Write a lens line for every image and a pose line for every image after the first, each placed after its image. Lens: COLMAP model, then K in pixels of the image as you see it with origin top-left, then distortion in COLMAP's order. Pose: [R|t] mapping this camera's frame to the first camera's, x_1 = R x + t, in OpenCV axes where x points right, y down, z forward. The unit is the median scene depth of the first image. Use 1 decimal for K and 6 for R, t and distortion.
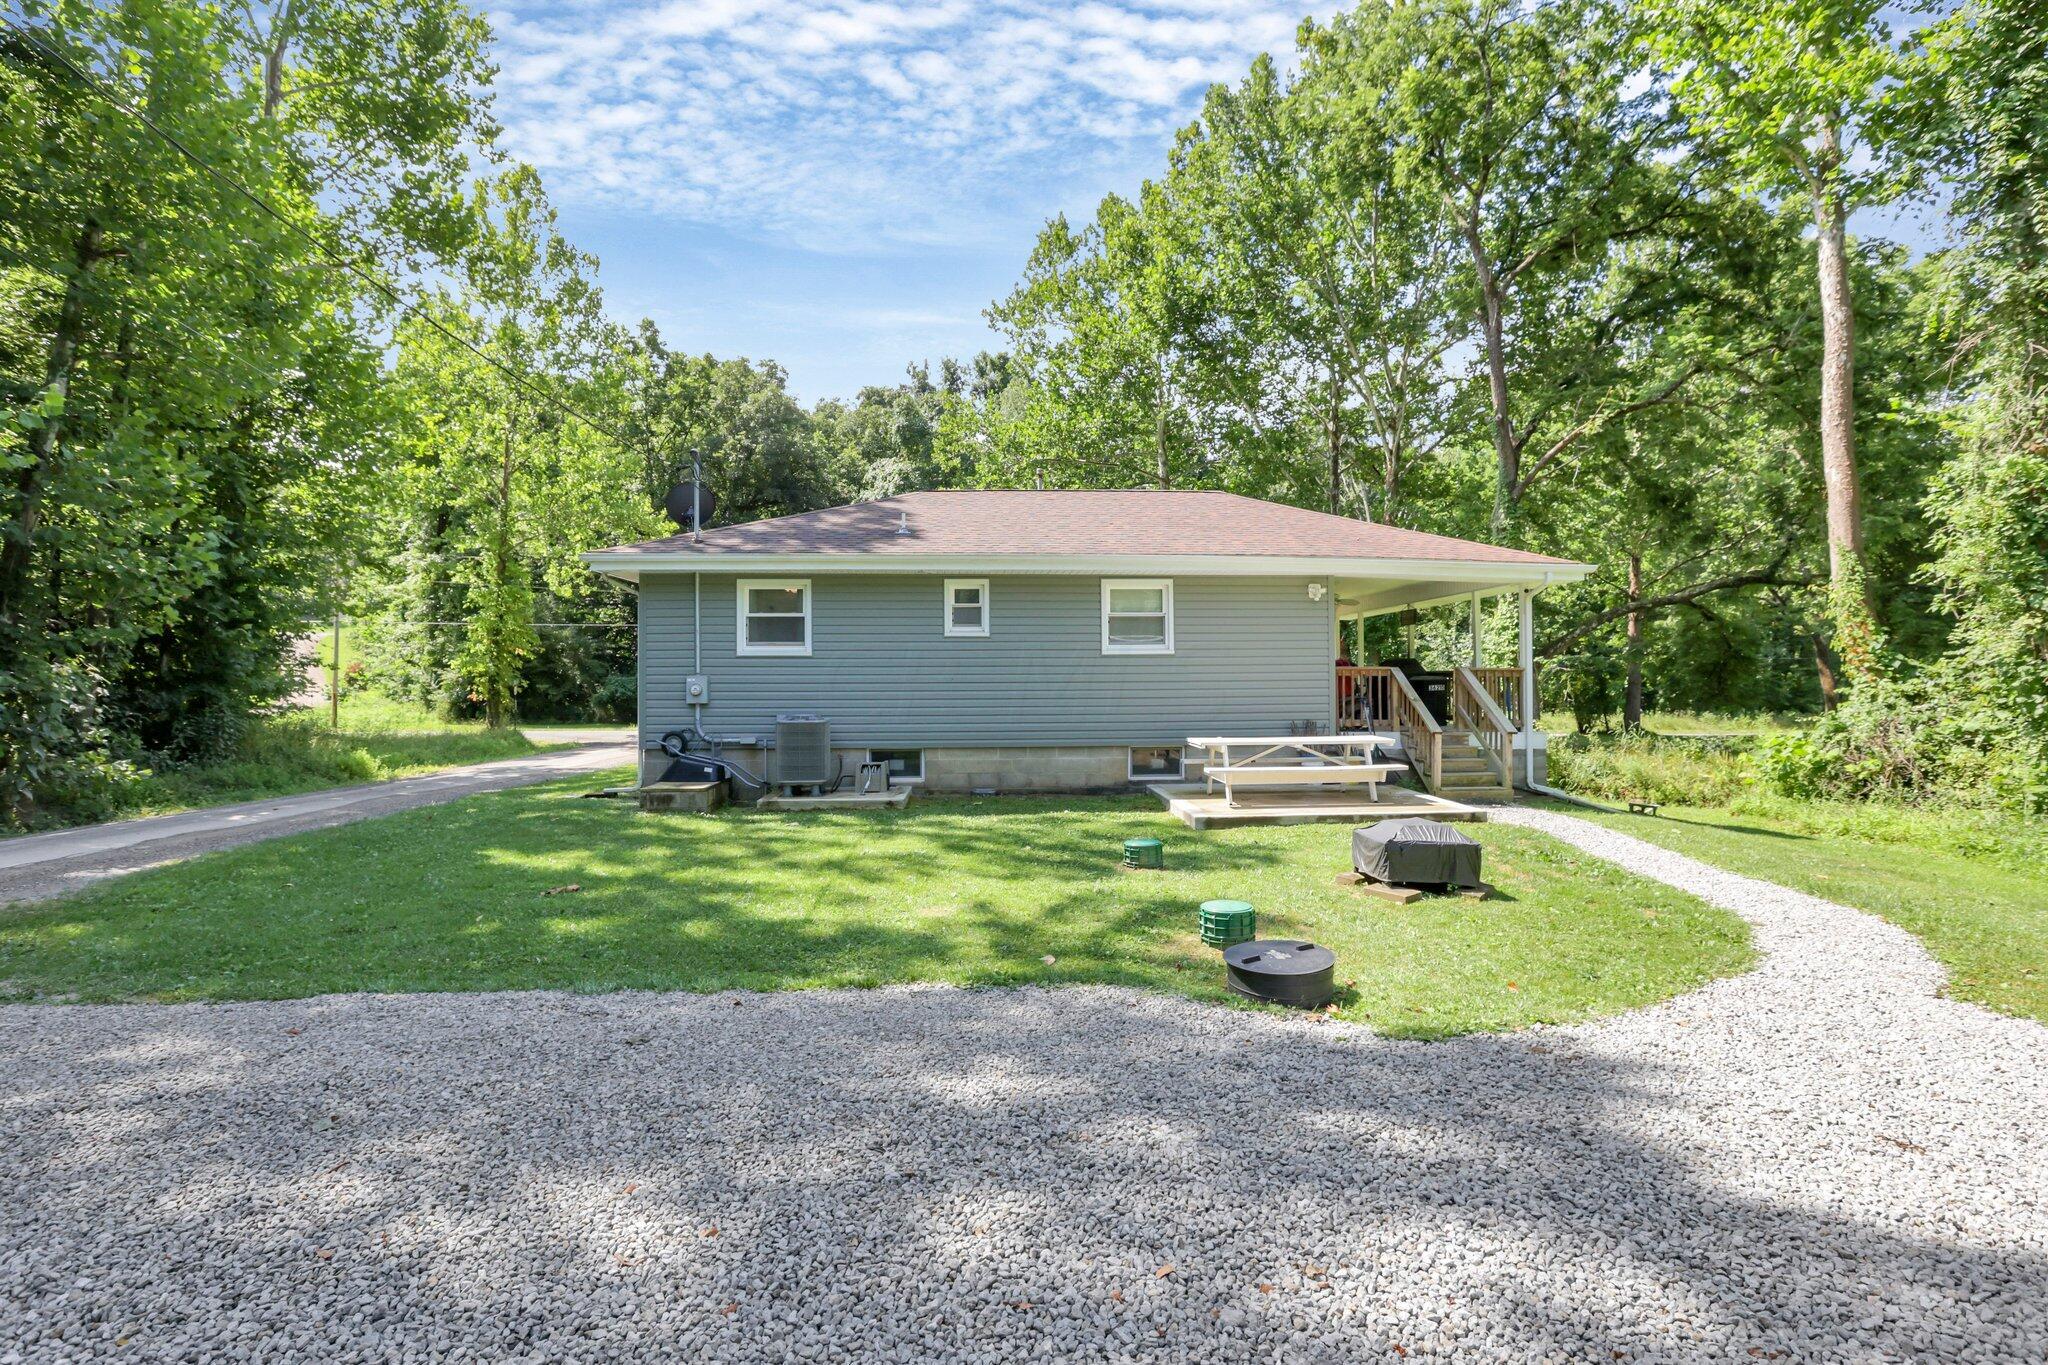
lens RADIAL K [[942.2, 0, 1023.0], [0, 942.2, 678.4], [0, 0, 1]] dist [-0.039505, 0.007764]
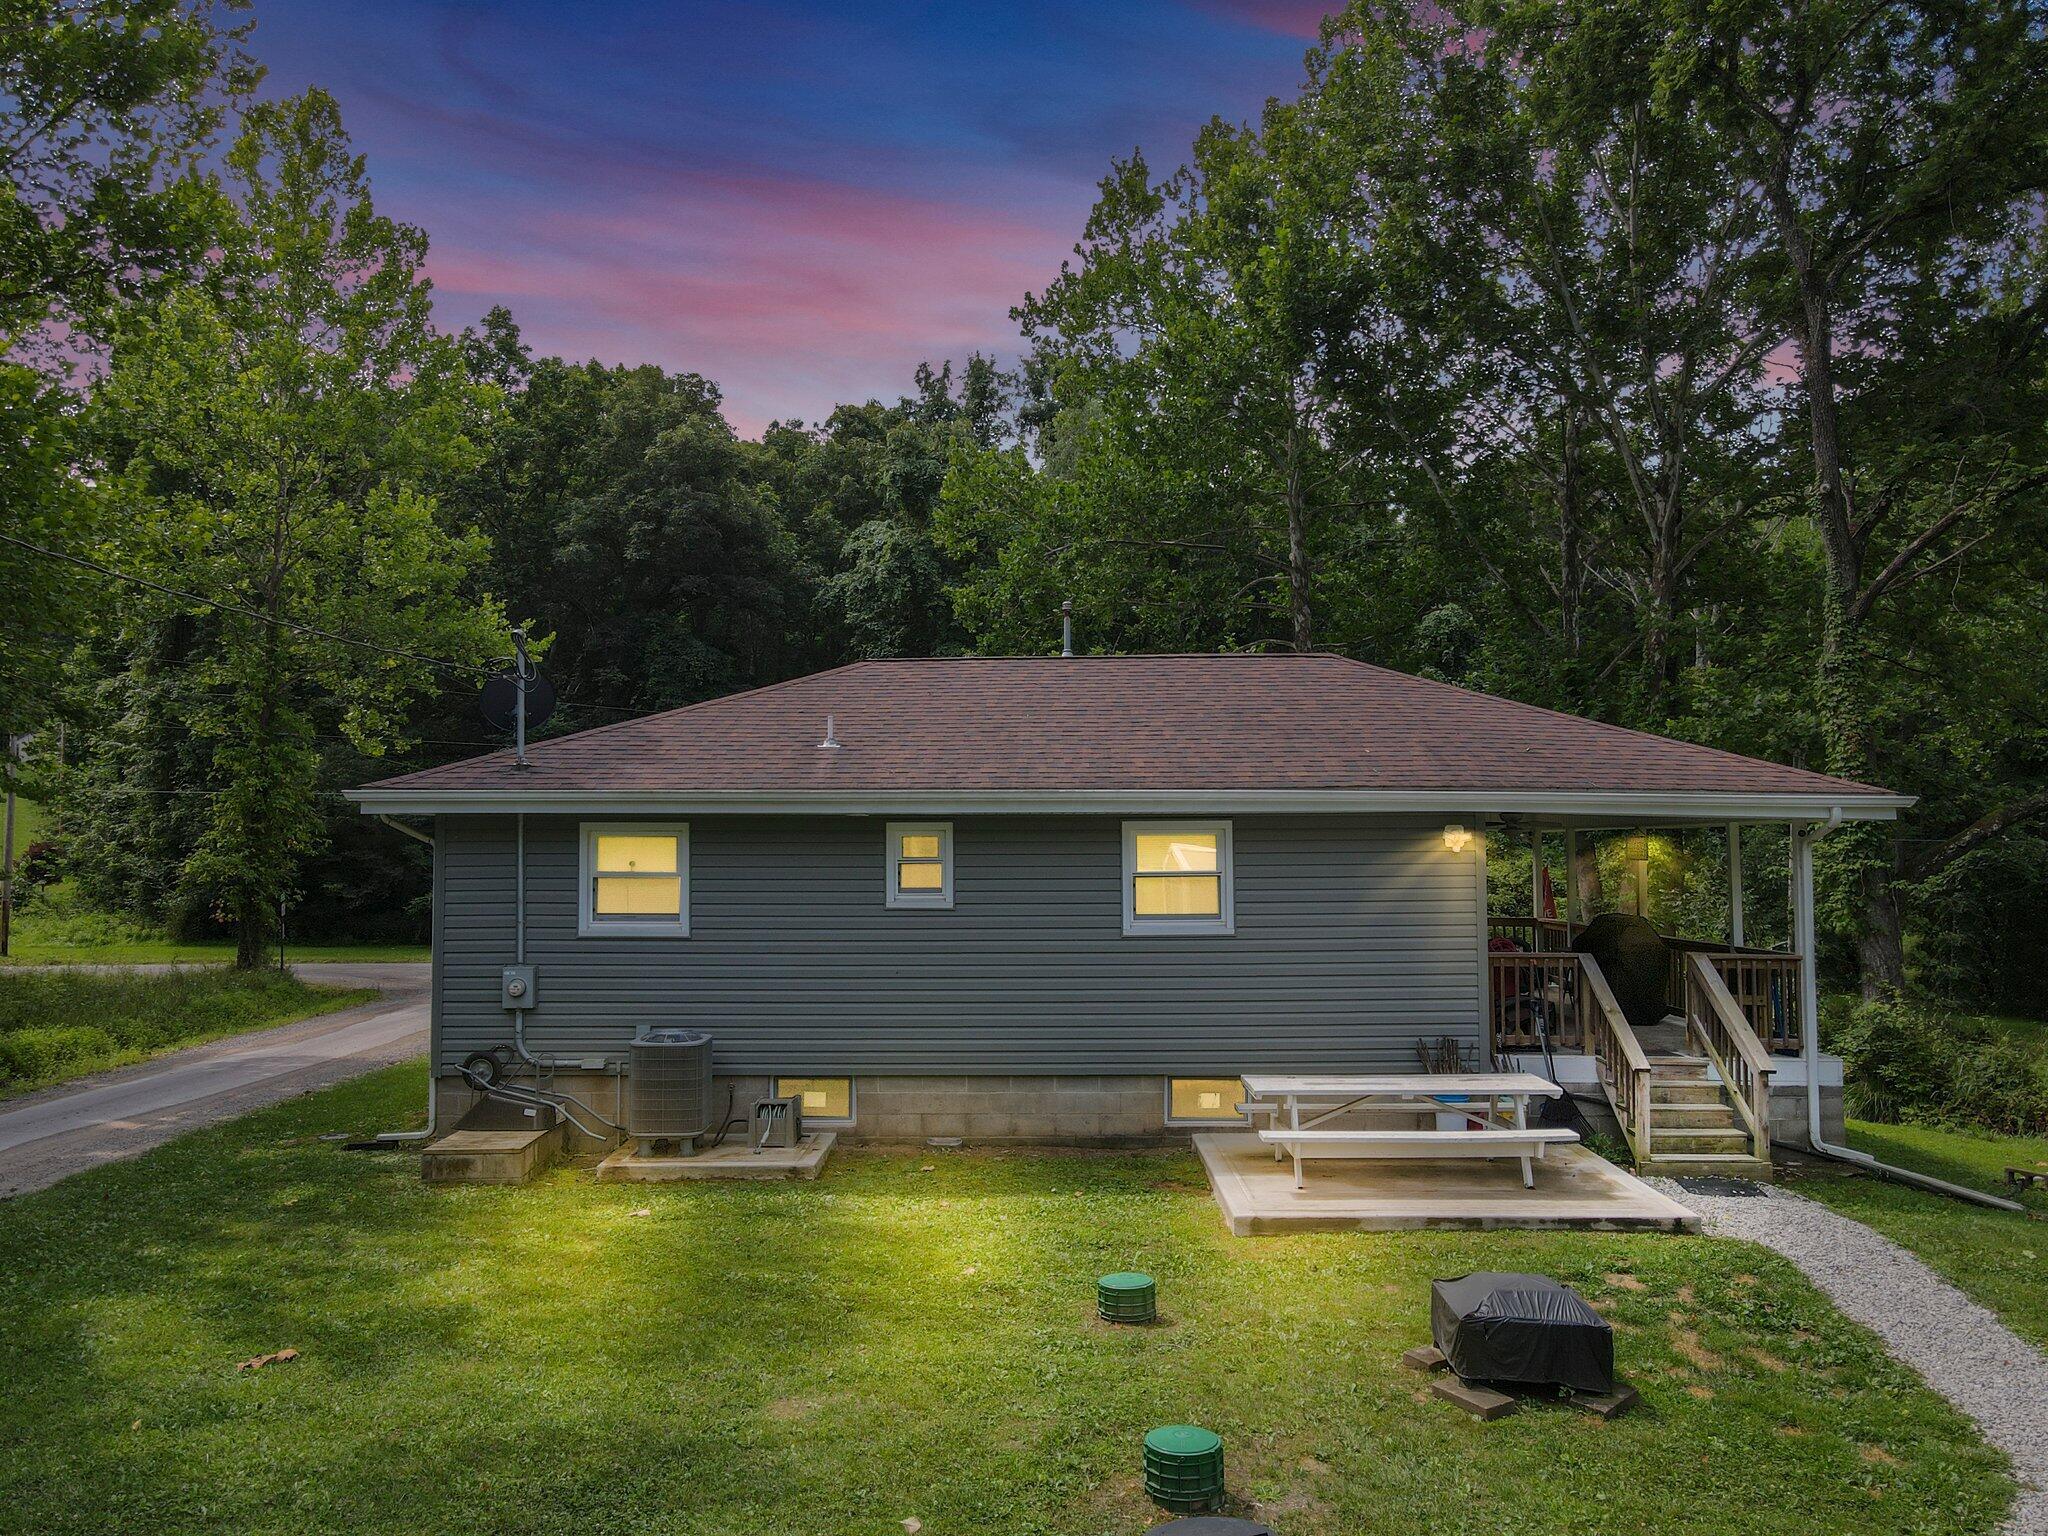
lens RADIAL K [[1517.4, 0, 1012.0], [0, 1517.4, 766.0], [0, 0, 1]] dist [0.020634, 0.007601]
pose [[0.997962, -0.002310, -0.063762, 0.026133], [-0.000890, 0.998743, -0.050113, -0.031771], [0.063798, 0.050067, 0.996706, -0.025300]]
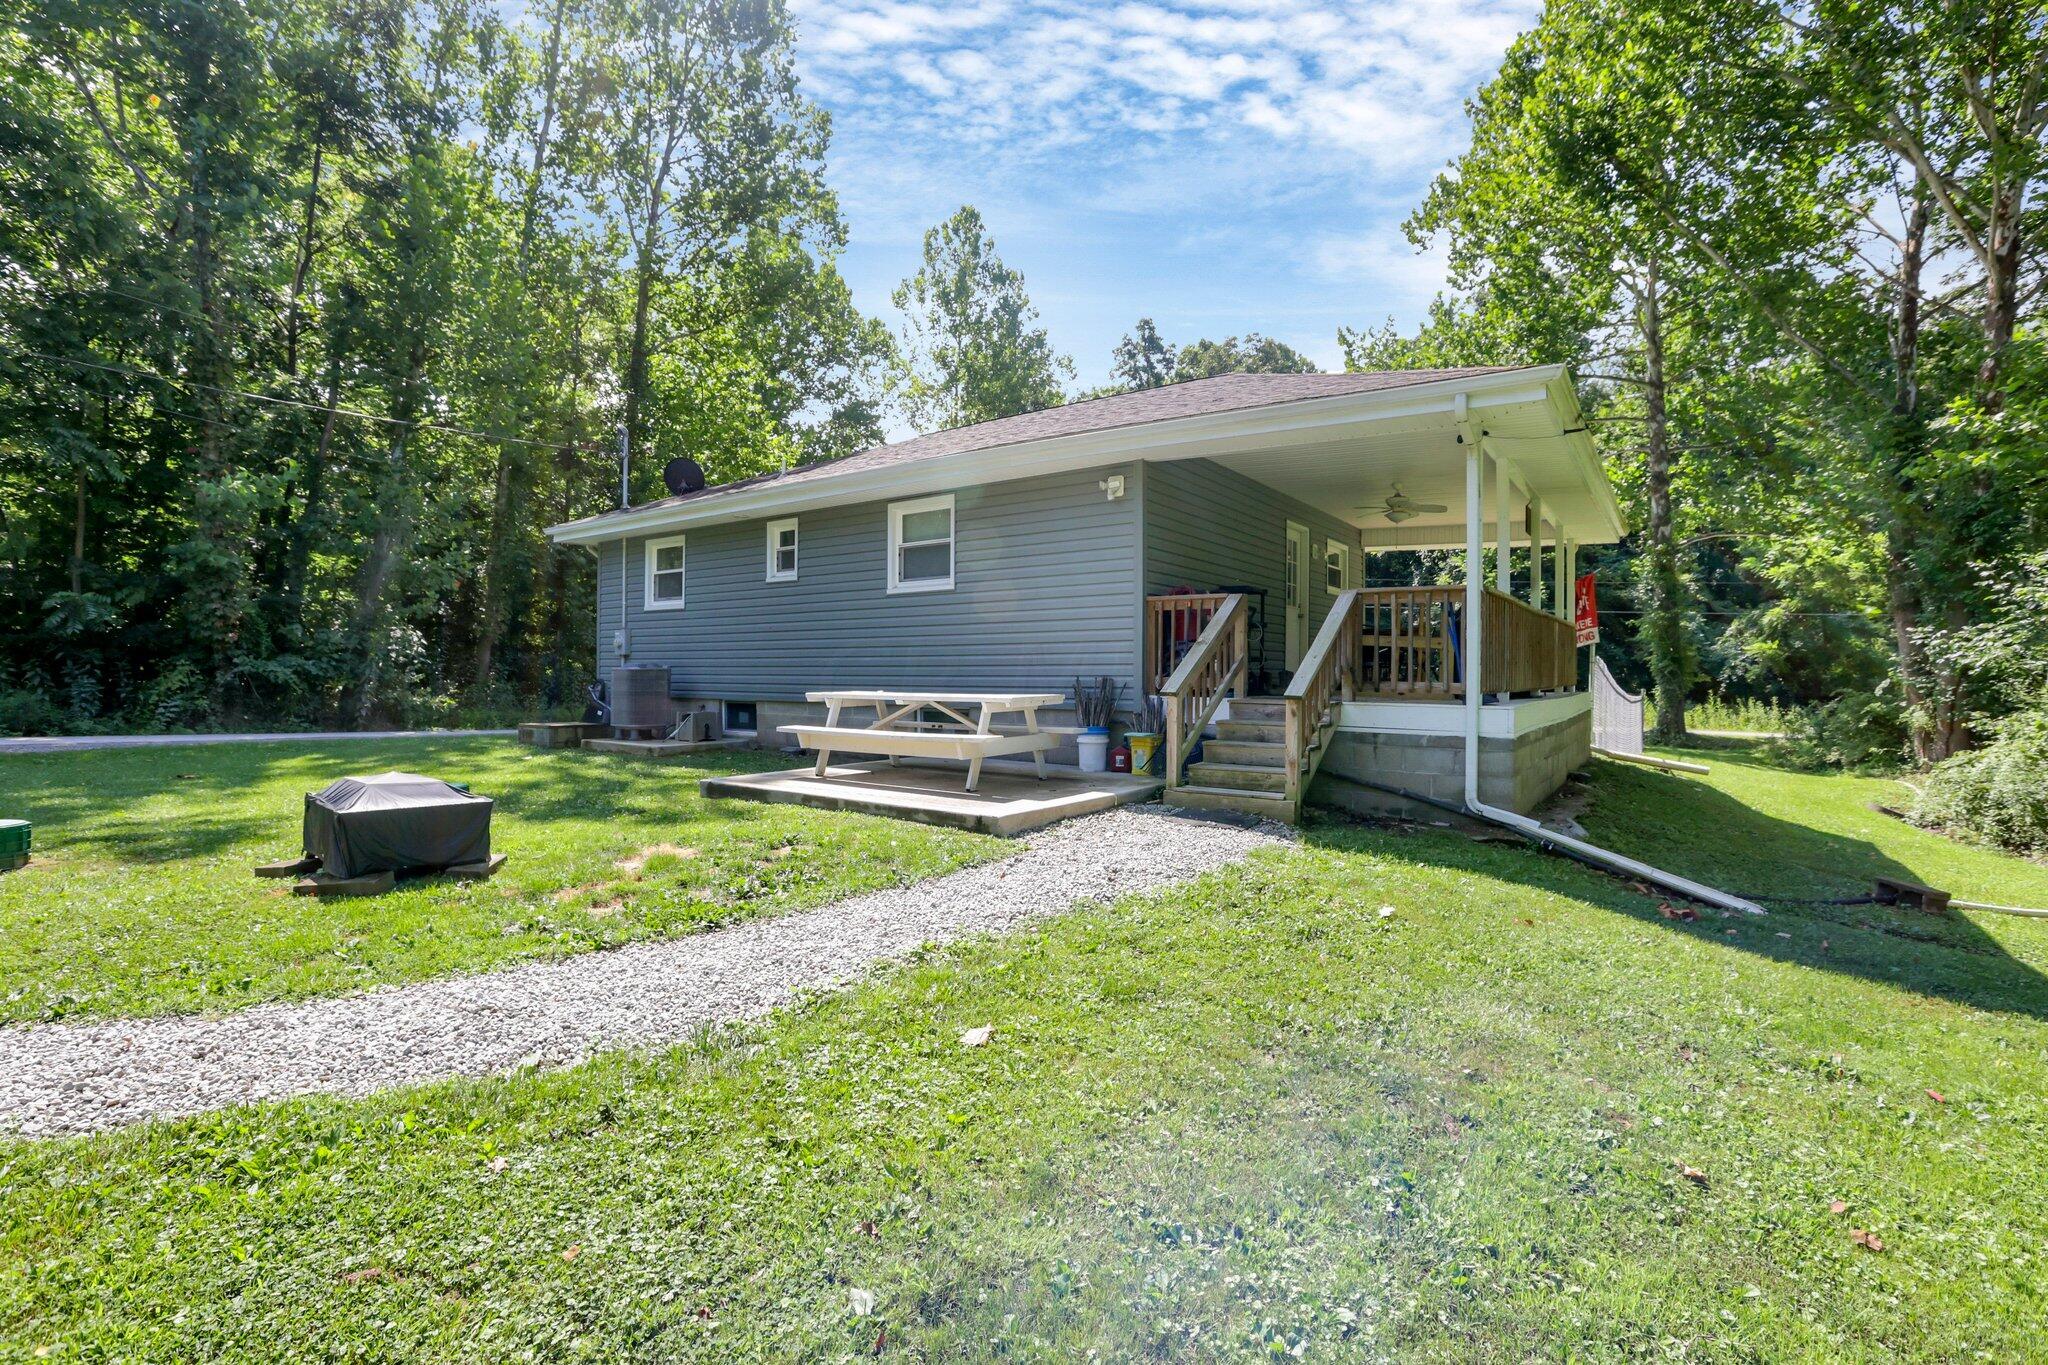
lens RADIAL K [[942.2, 0, 1045.3], [0, 942.2, 653.3], [0, 0, 1]] dist [-0.039505, 0.007764]
pose [[0.768646, -0.005678, -0.639650, 0.252234], [-0.005157, 0.999873, -0.015072, 0.013365], [0.639654, 0.014883, 0.768519, 0.157884]]
